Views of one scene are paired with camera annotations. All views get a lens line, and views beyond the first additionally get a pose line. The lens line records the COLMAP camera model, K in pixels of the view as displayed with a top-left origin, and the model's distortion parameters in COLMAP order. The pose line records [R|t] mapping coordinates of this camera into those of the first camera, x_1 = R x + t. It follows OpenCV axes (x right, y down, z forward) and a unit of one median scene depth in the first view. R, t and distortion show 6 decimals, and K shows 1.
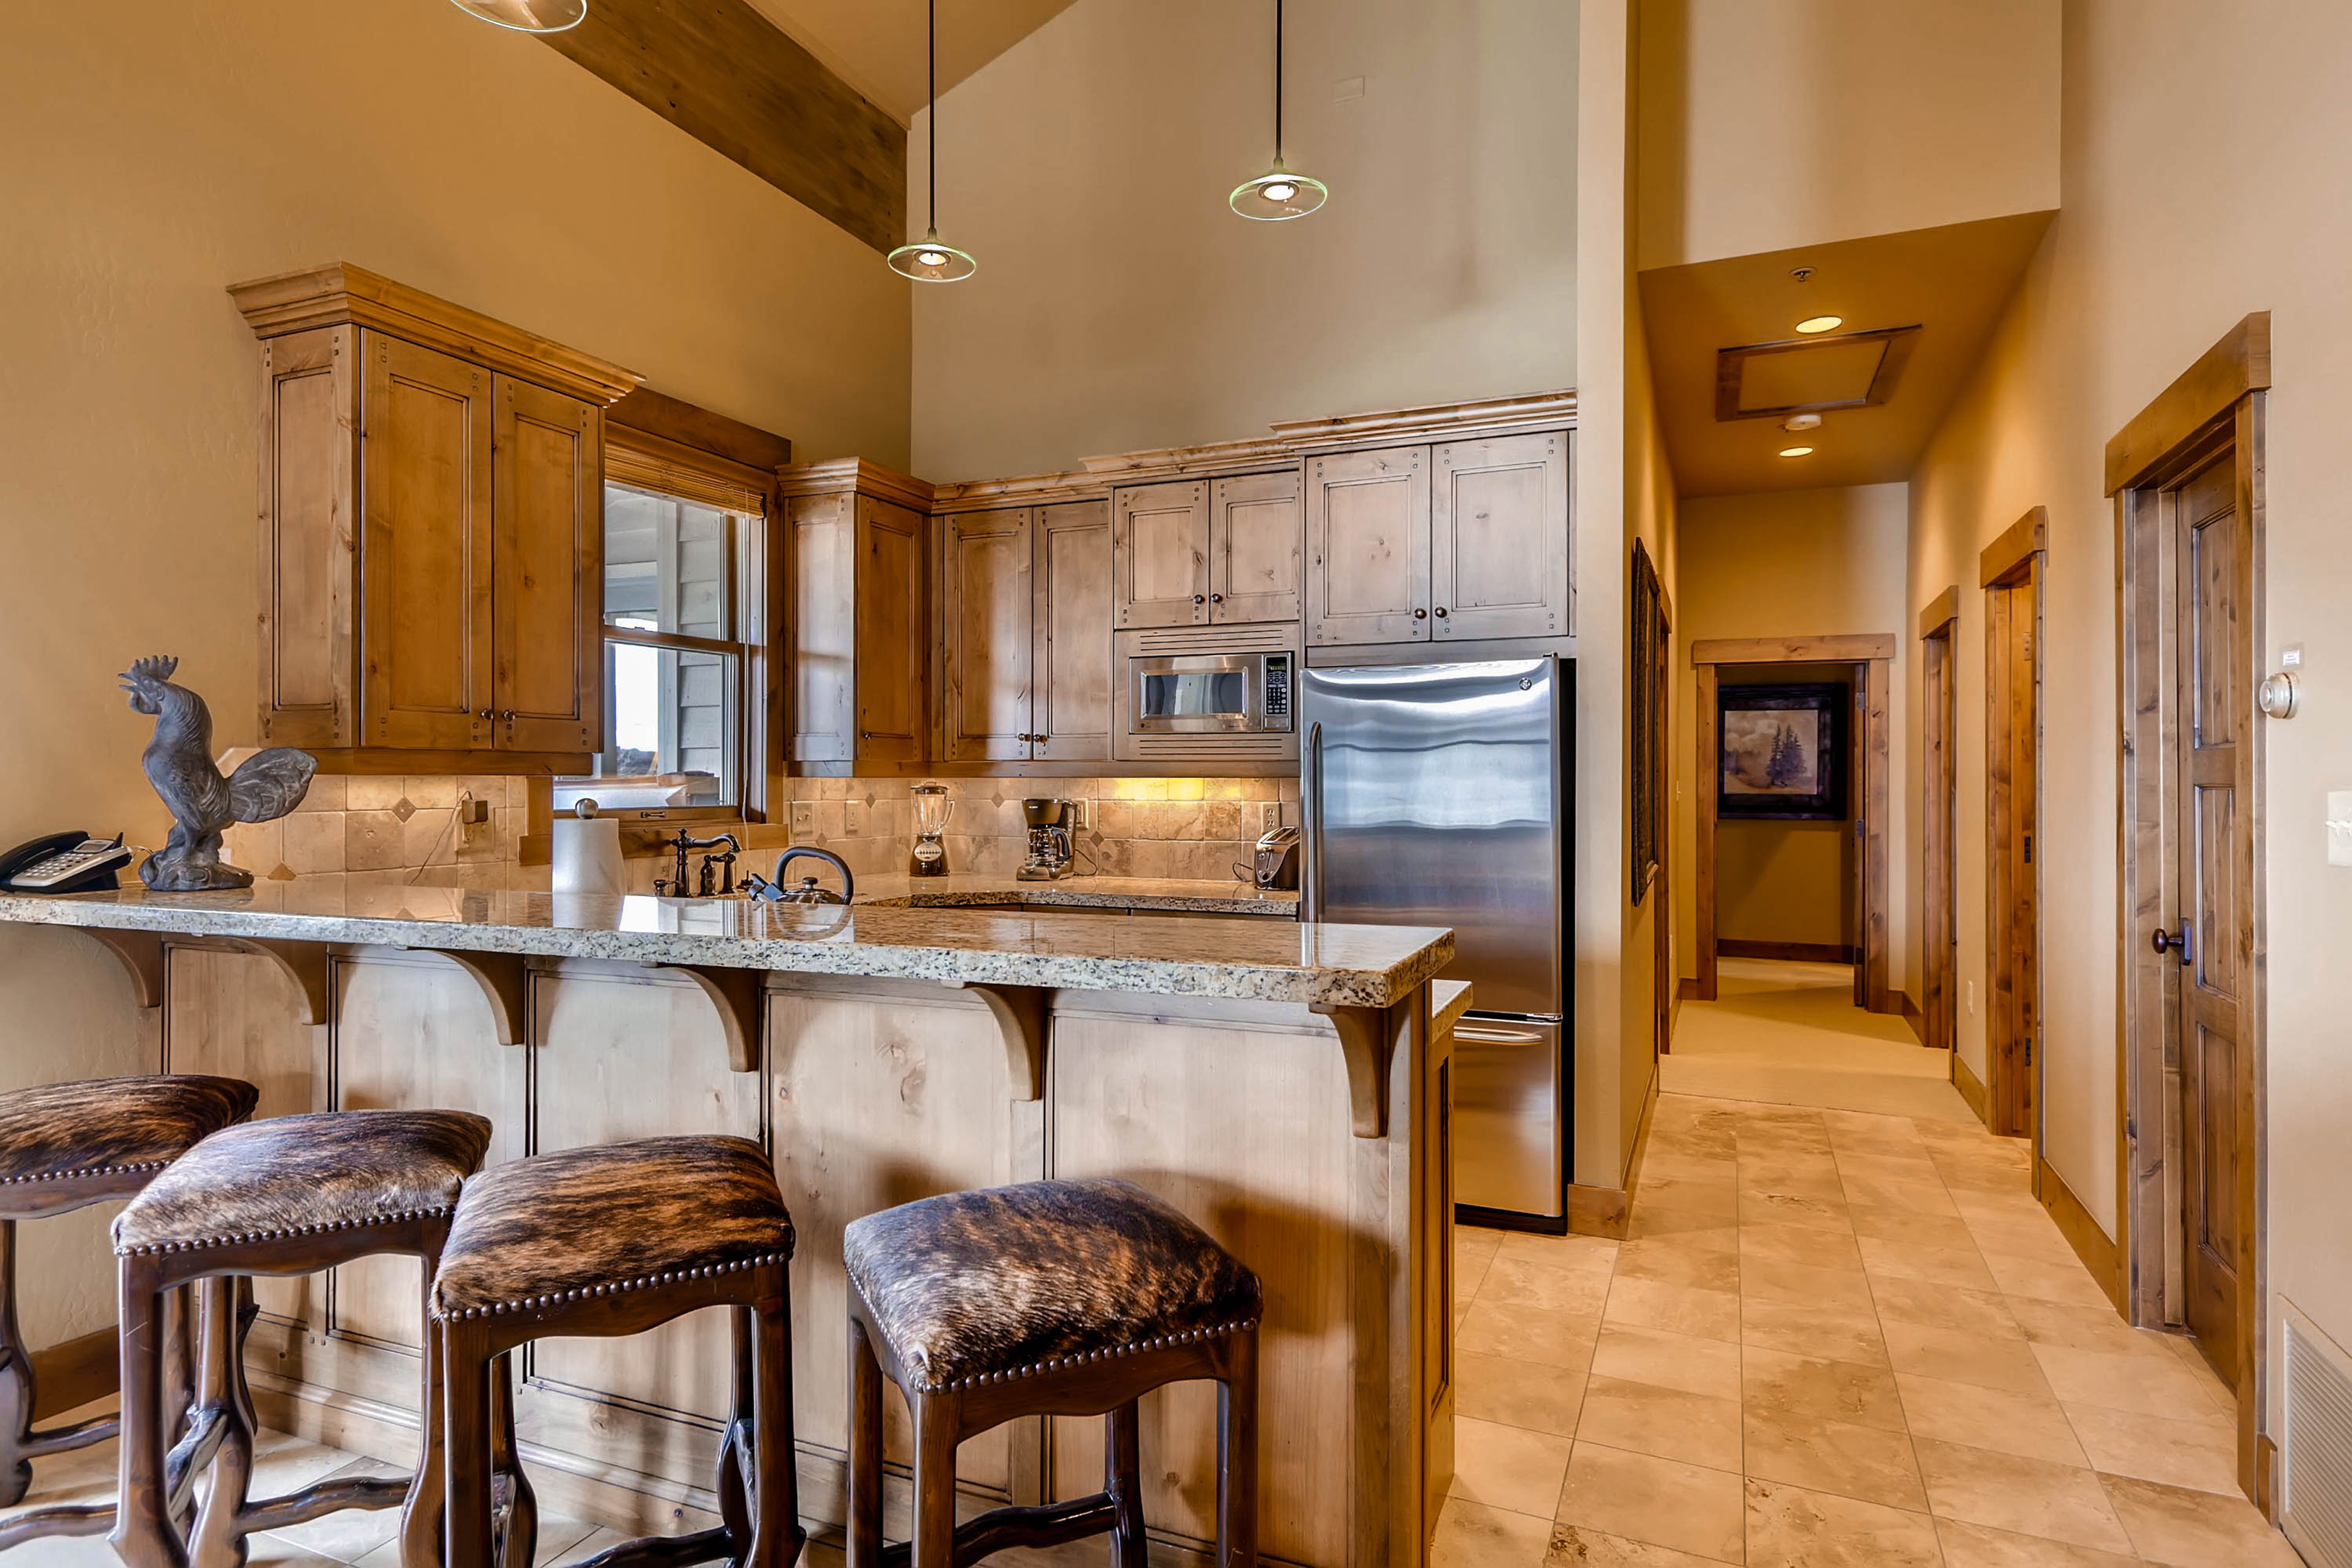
lens RADIAL K [[1274.4, 0, 1184.3], [0, 1274.4, 779.0], [0, 0, 1]] dist [0.000332, 0.000747]
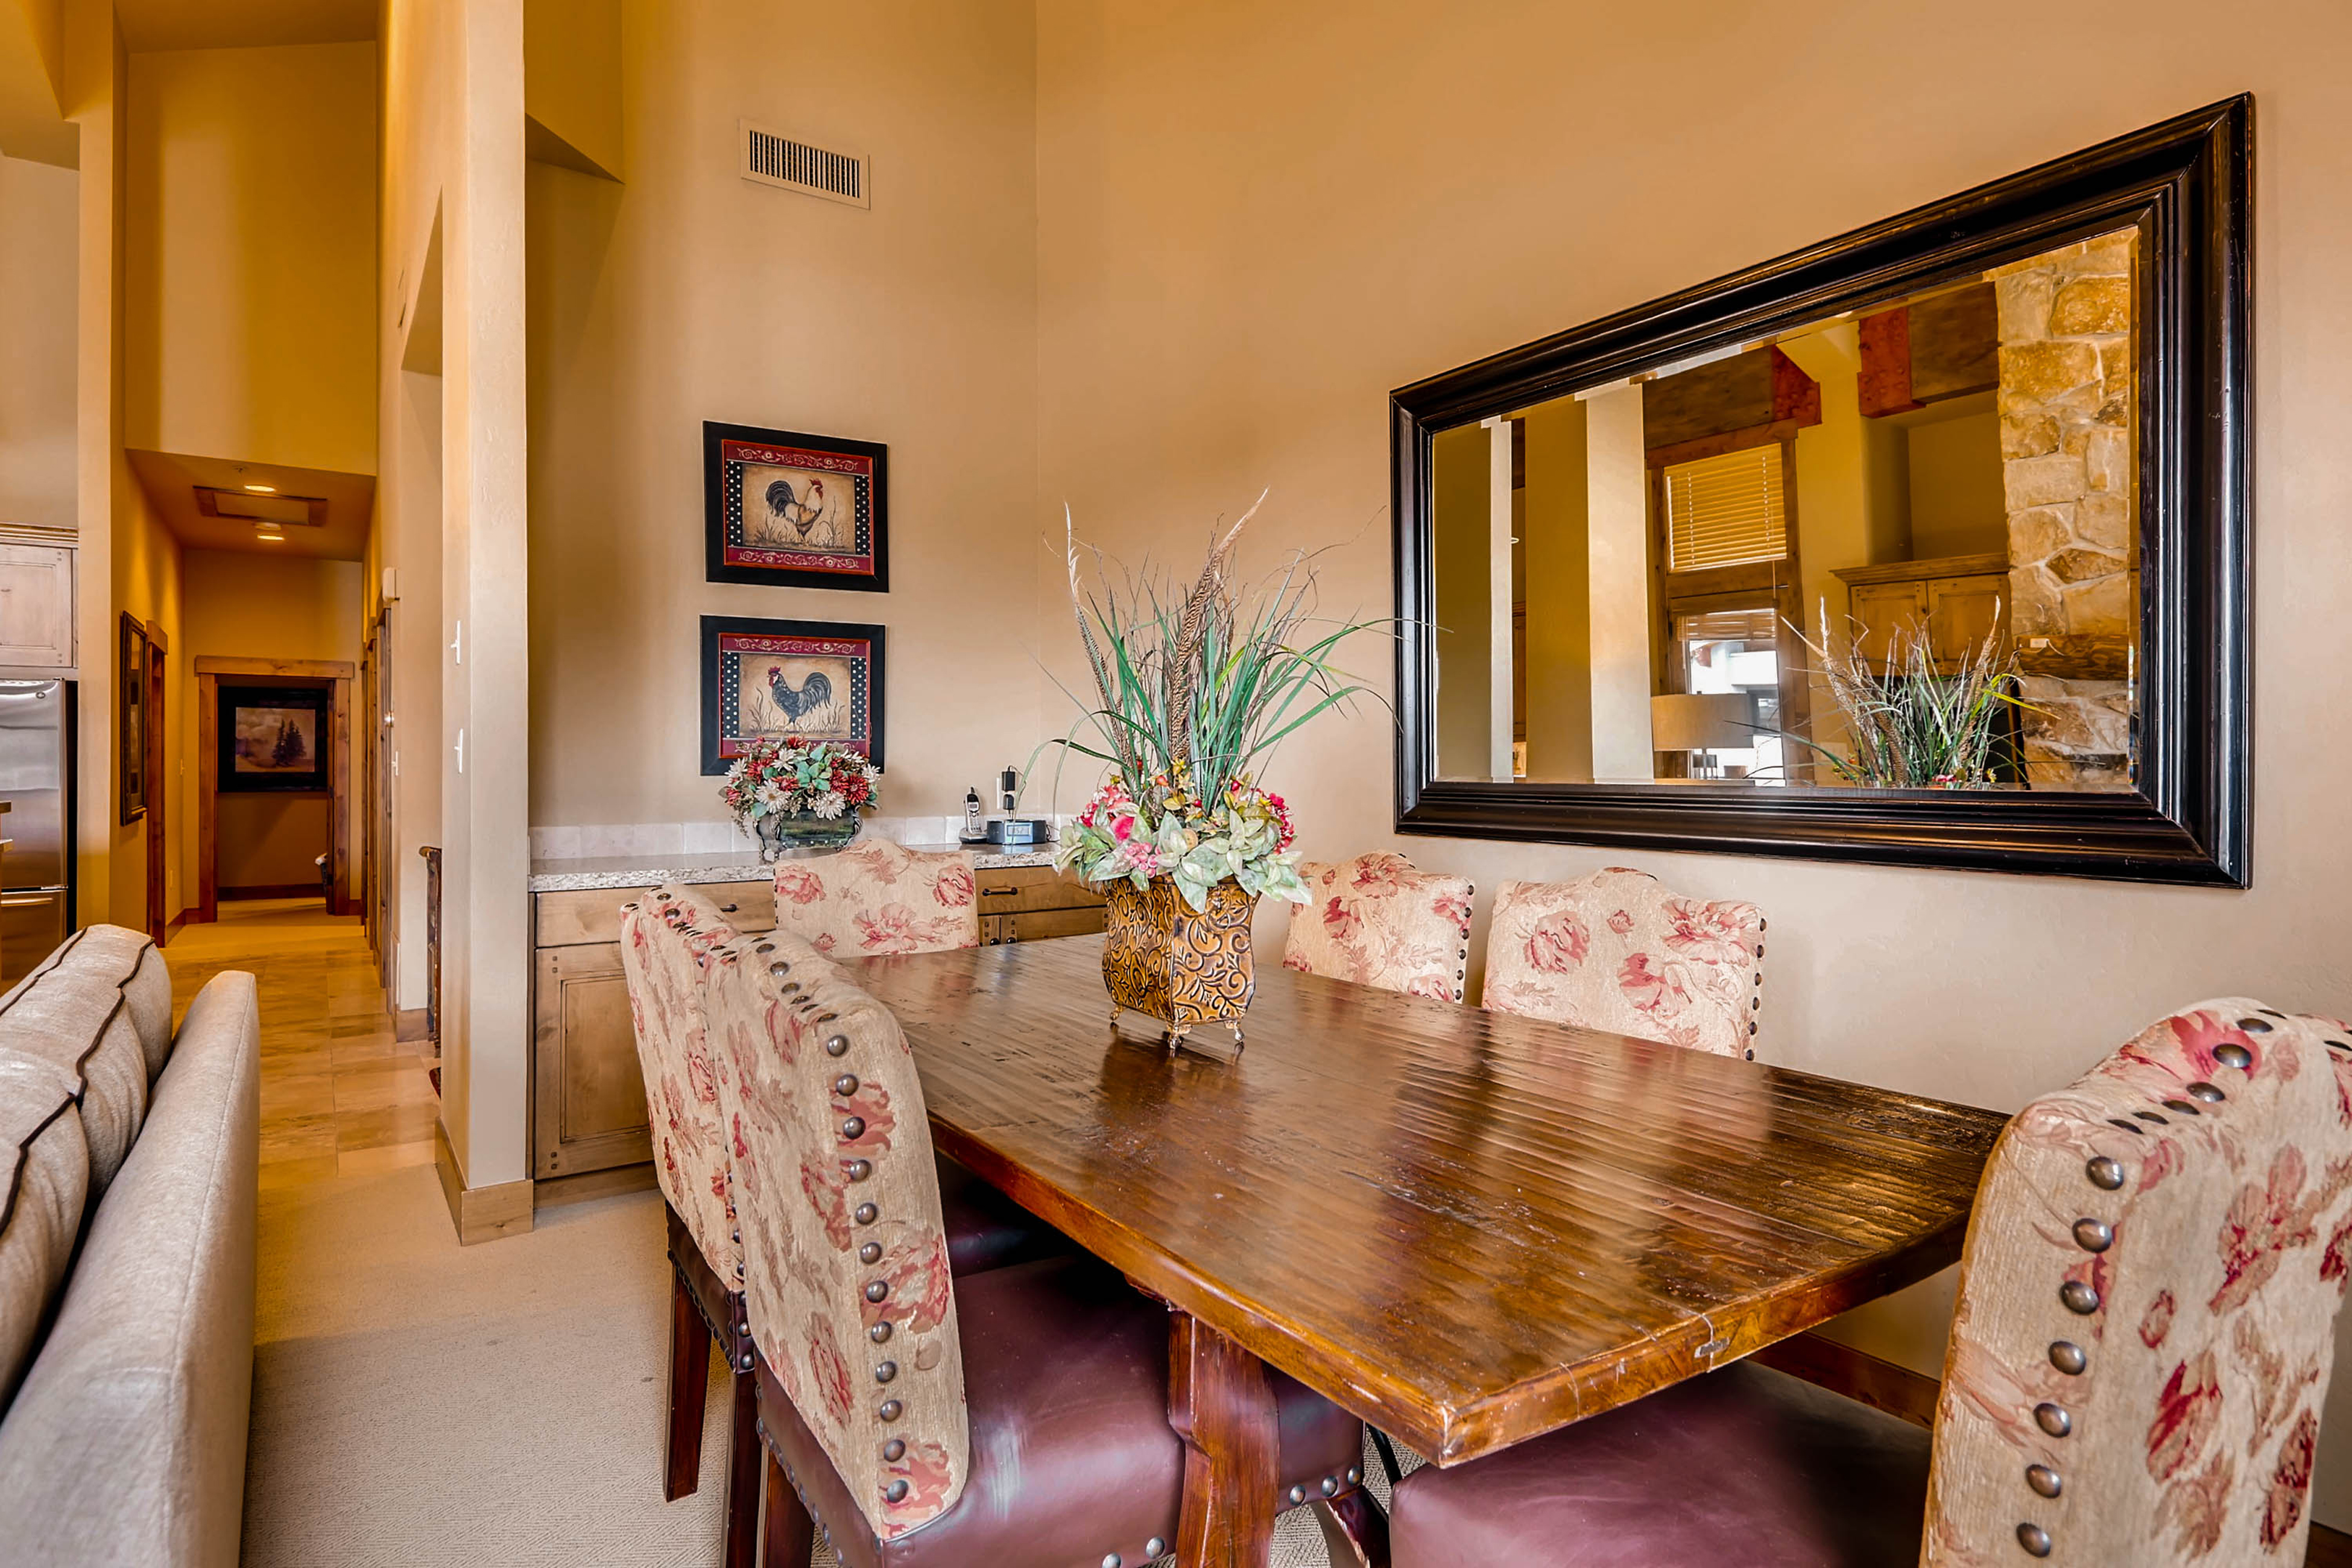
lens RADIAL K [[1274.4, 0, 1183.0], [0, 1274.4, 769.5], [0, 0, 1]] dist [0.000332, 0.000747]
pose [[0.537549, -0.002430, 0.843229, -0.171004], [0.002492, 0.999996, 0.001294, 0.011623], [-0.843229, 0.001406, 0.537553, -0.590545]]
